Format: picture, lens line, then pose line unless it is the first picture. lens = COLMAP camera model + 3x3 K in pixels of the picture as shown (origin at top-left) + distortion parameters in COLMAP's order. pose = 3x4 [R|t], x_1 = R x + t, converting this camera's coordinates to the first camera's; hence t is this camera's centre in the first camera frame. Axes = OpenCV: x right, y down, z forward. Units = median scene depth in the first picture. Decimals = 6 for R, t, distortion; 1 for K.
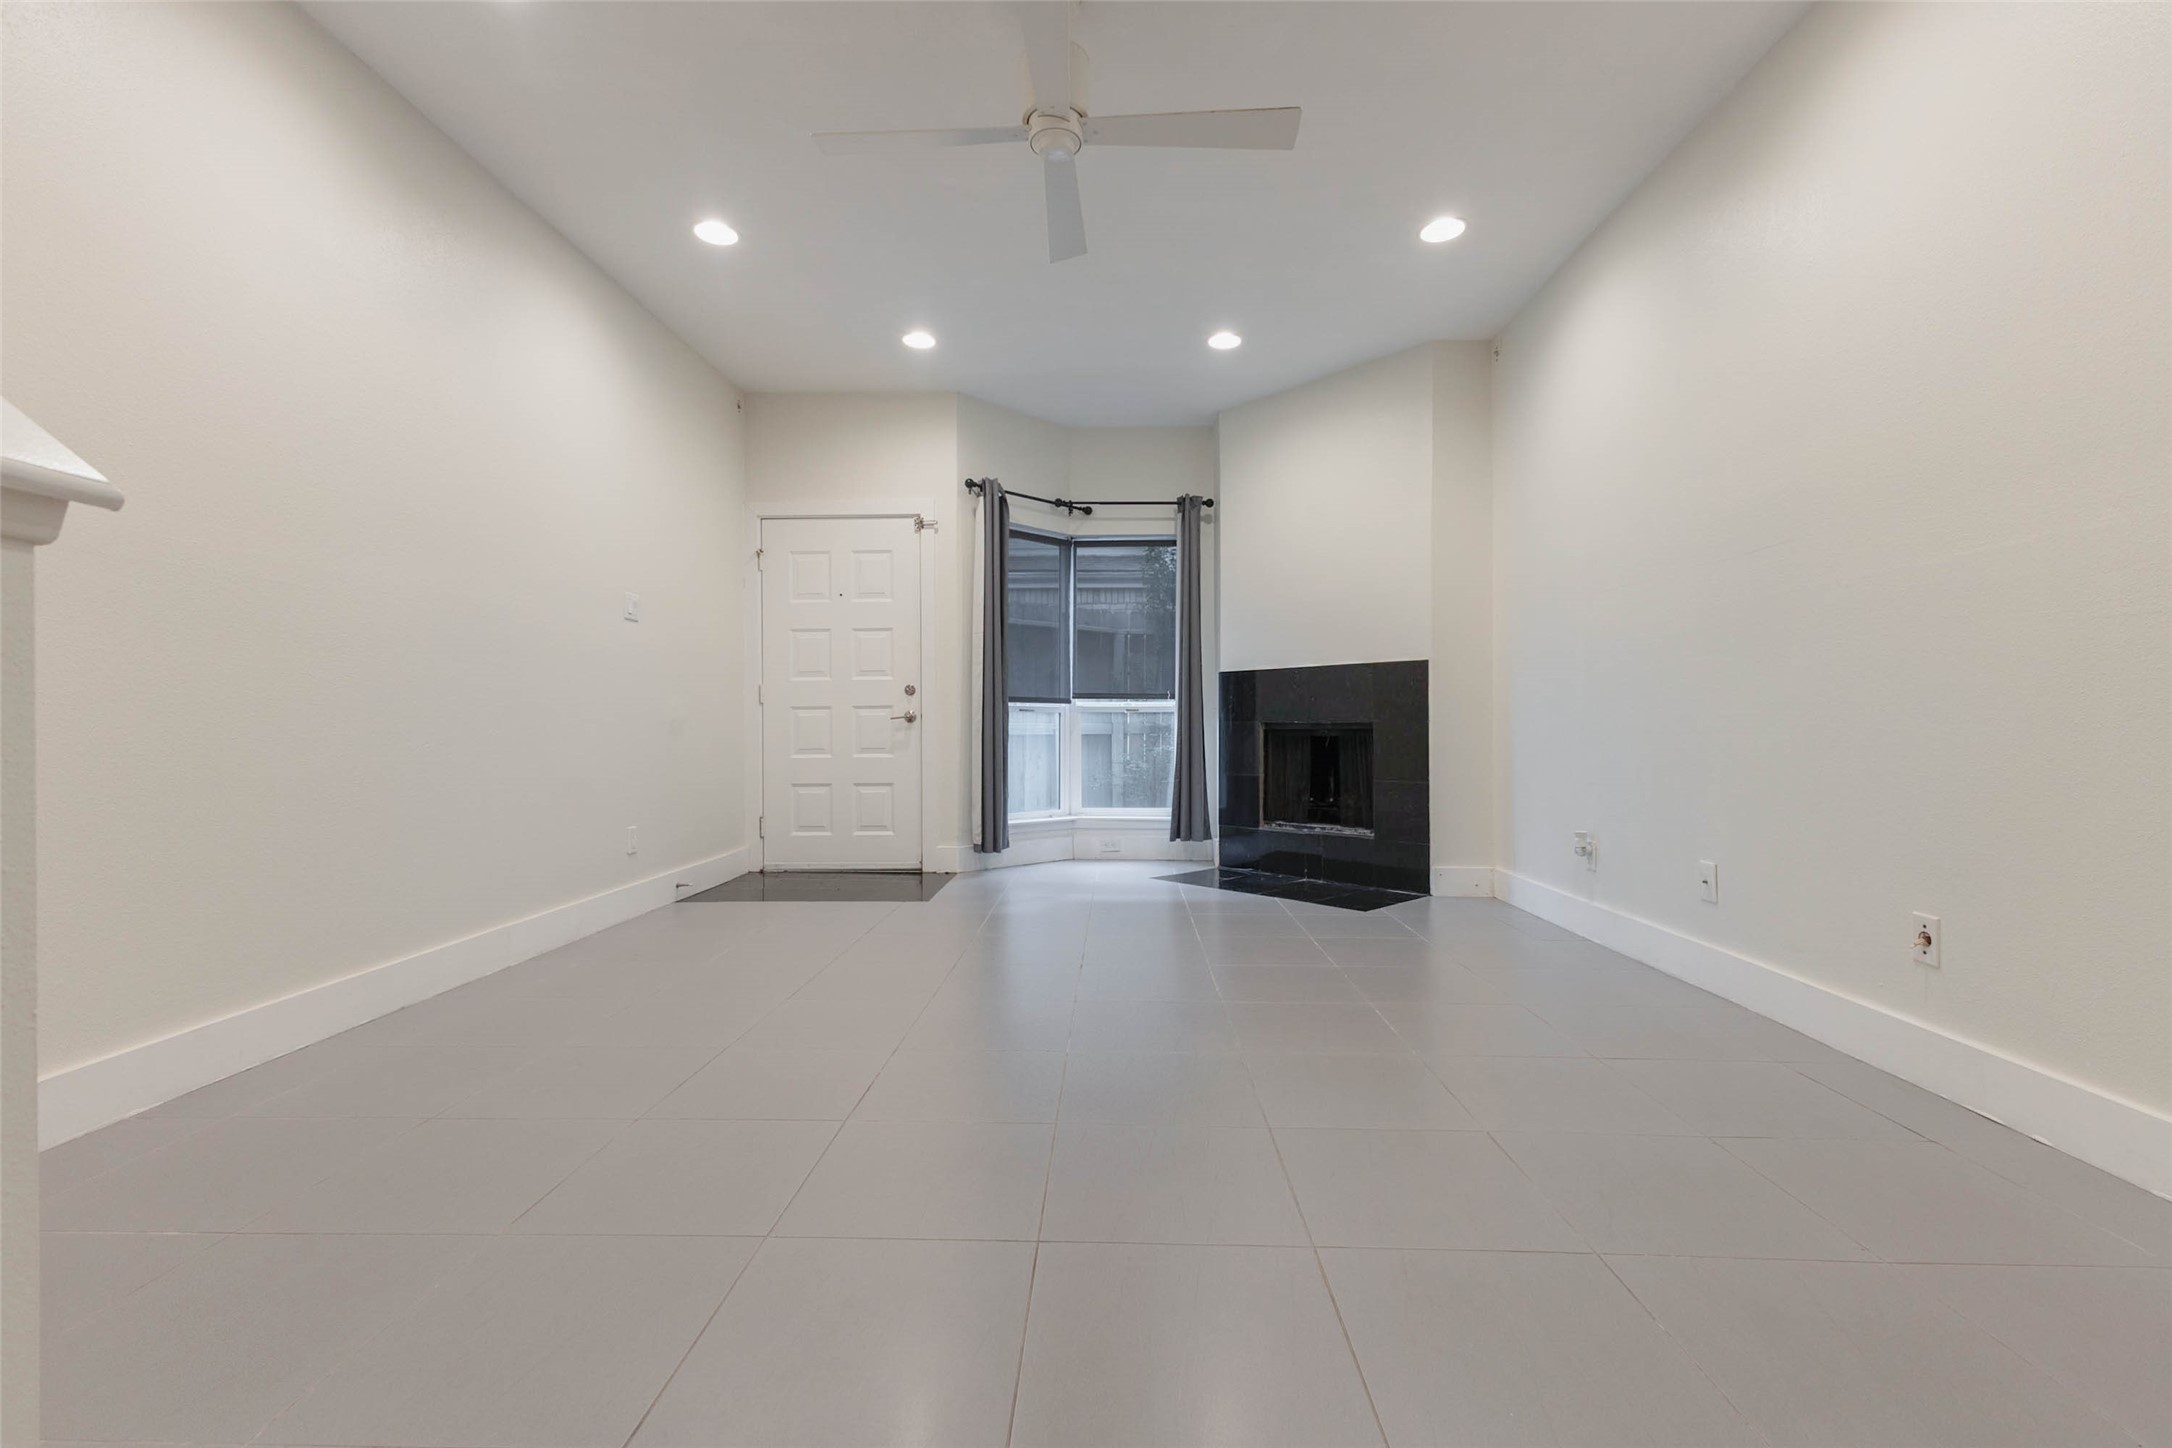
lens RADIAL K [[918.4, 0, 1033.3], [0, 918.4, 720.7], [0, 0, 1]] dist [0.010055, 0.000302]
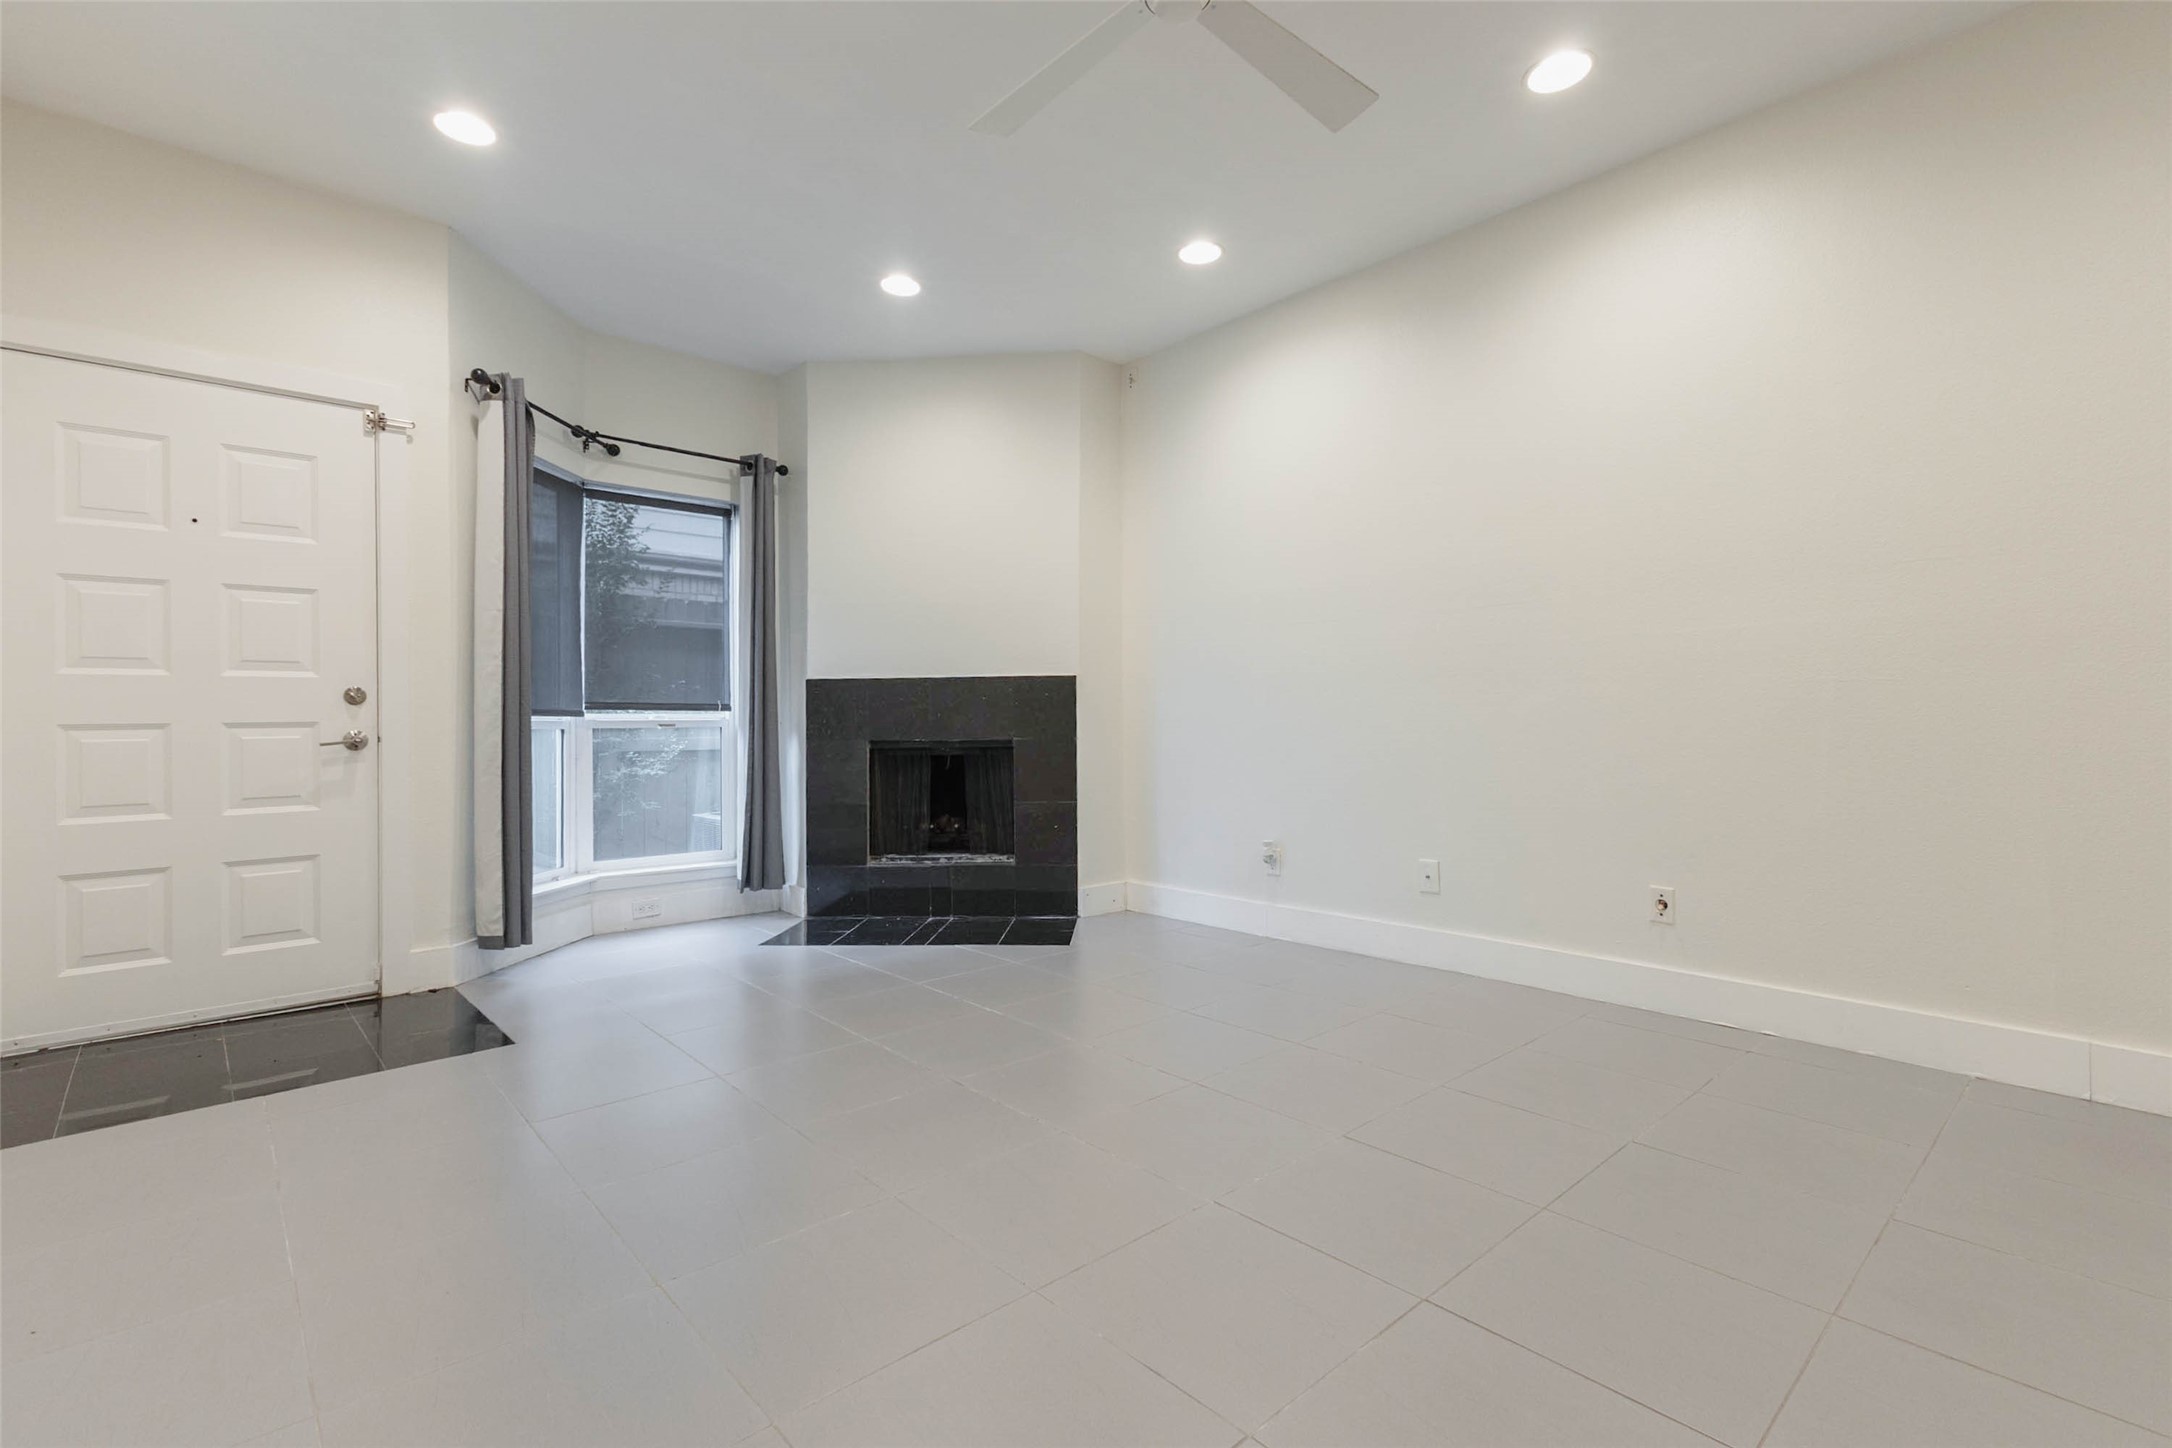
lens RADIAL K [[1000.8, 0, 1039.0], [0, 1000.8, 712.0], [0, 0, 1]] dist [0.014652, 0.000004]
pose [[0.710236, 0.001670, 0.703962, -0.286623], [0.004645, 0.999964, -0.007059, -0.016874], [-0.703948, 0.008283, 0.710203, 0.226373]]
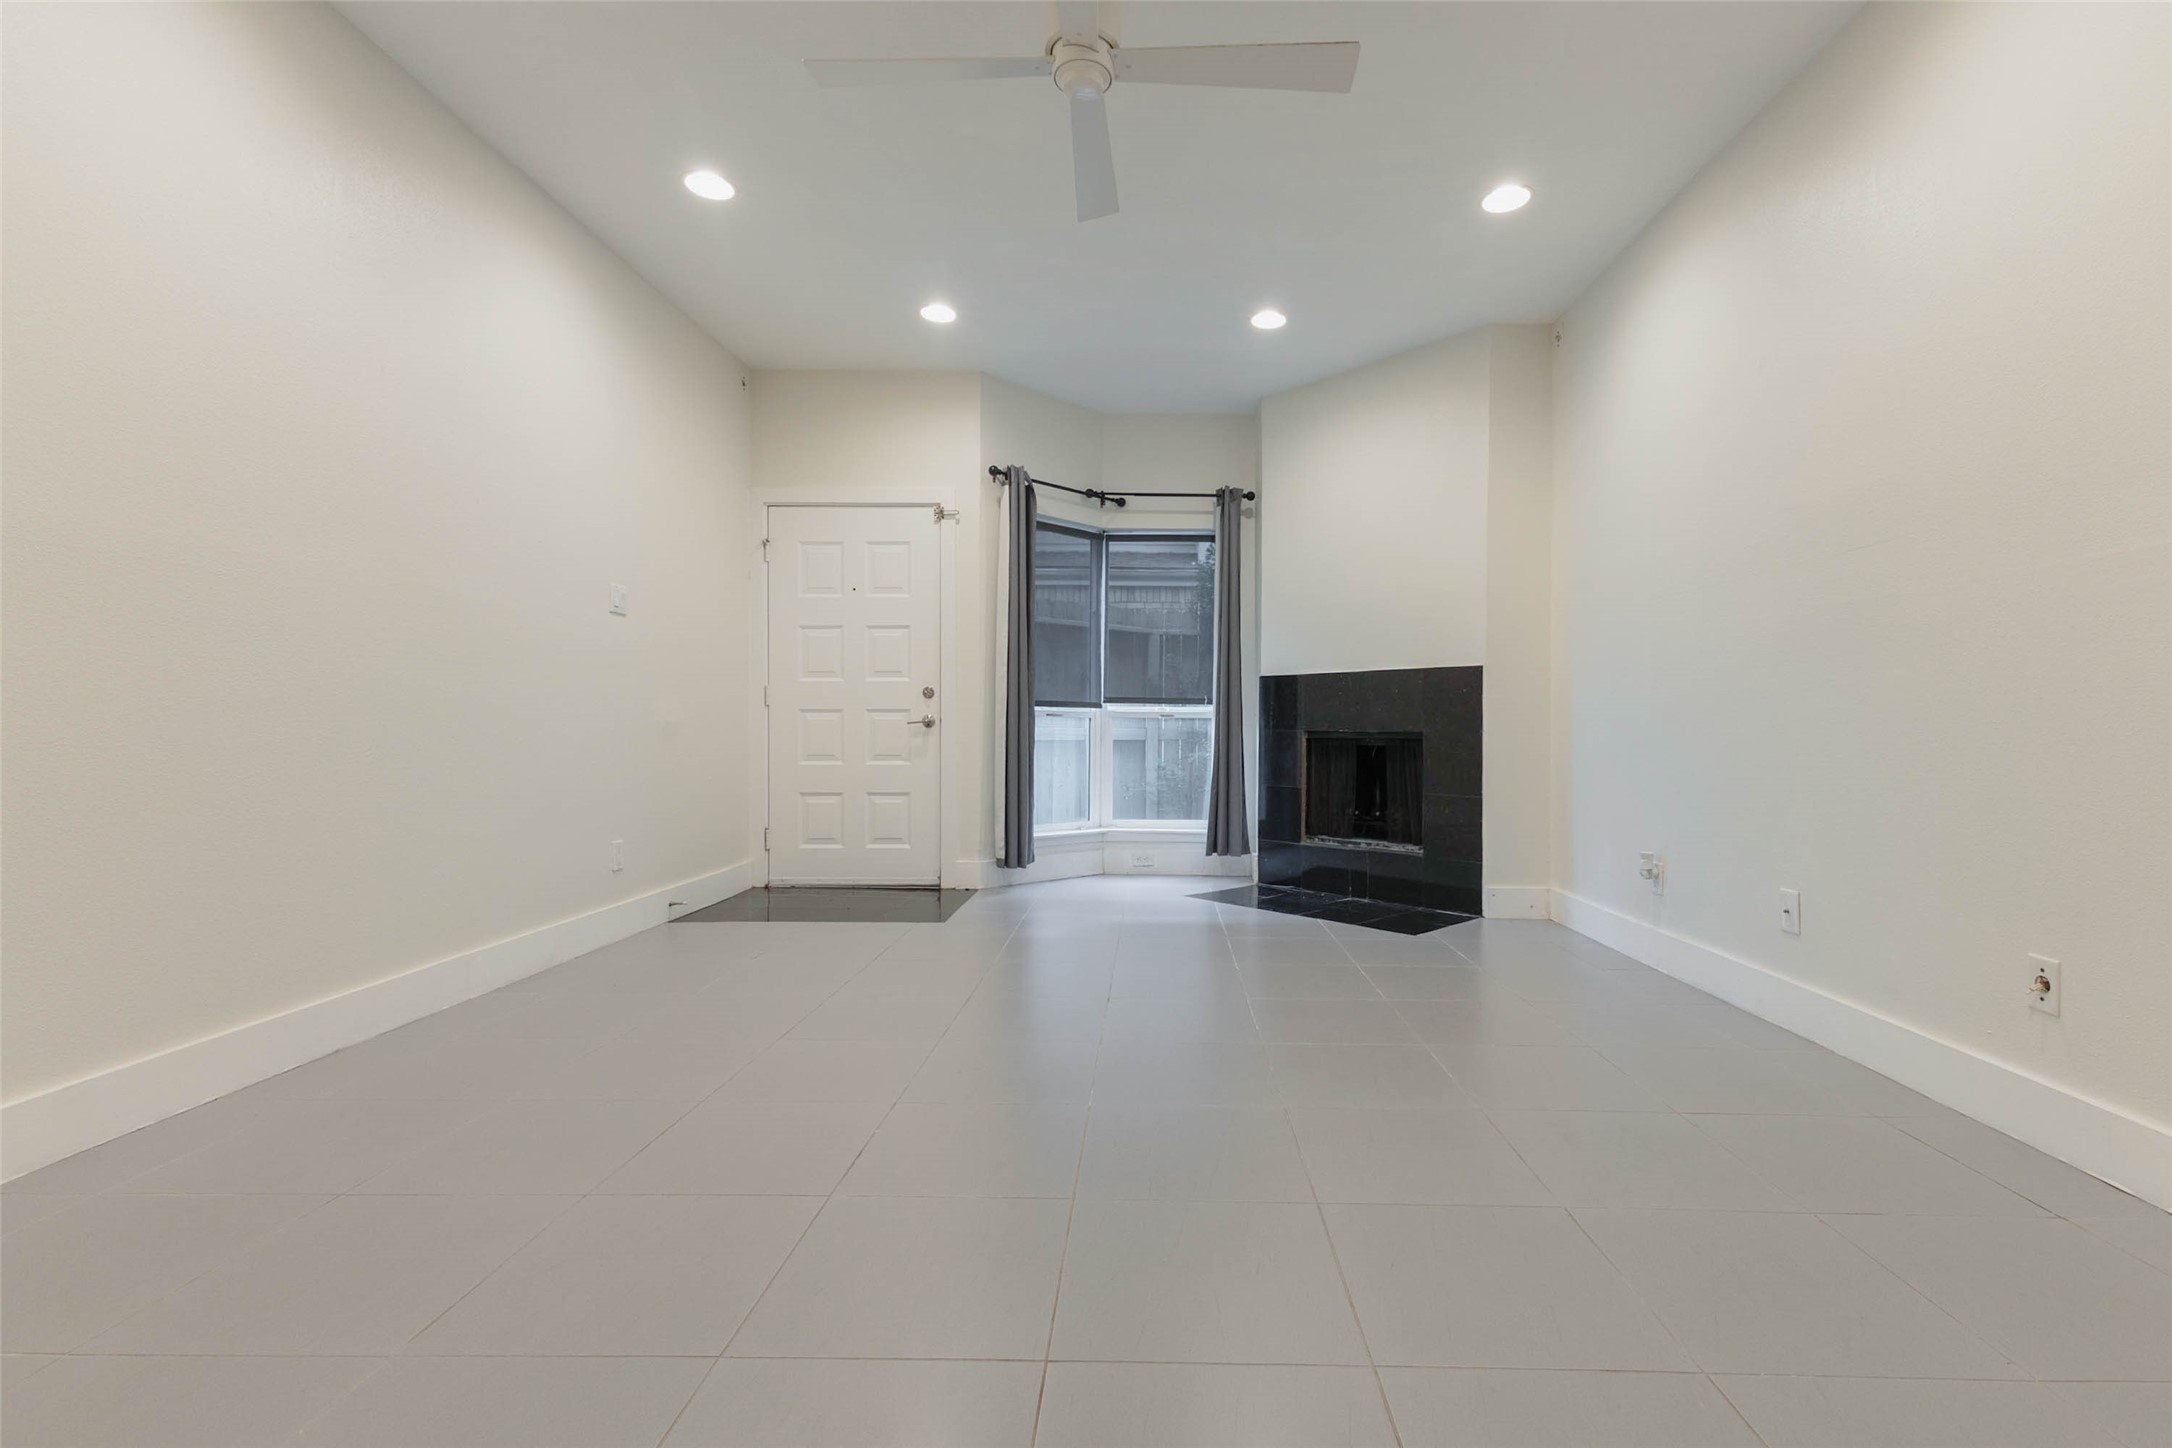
lens RADIAL K [[944.0, 0, 1092.6], [0, 944.0, 723.7], [0, 0, 1]] dist [0.003634, 0.000140]
pose [[0.999596, 0.007206, 0.027498, 0.005797], [-0.007235, 0.999973, 0.000960, -0.004161], [-0.027491, -0.001159, 0.999621, 0.041884]]
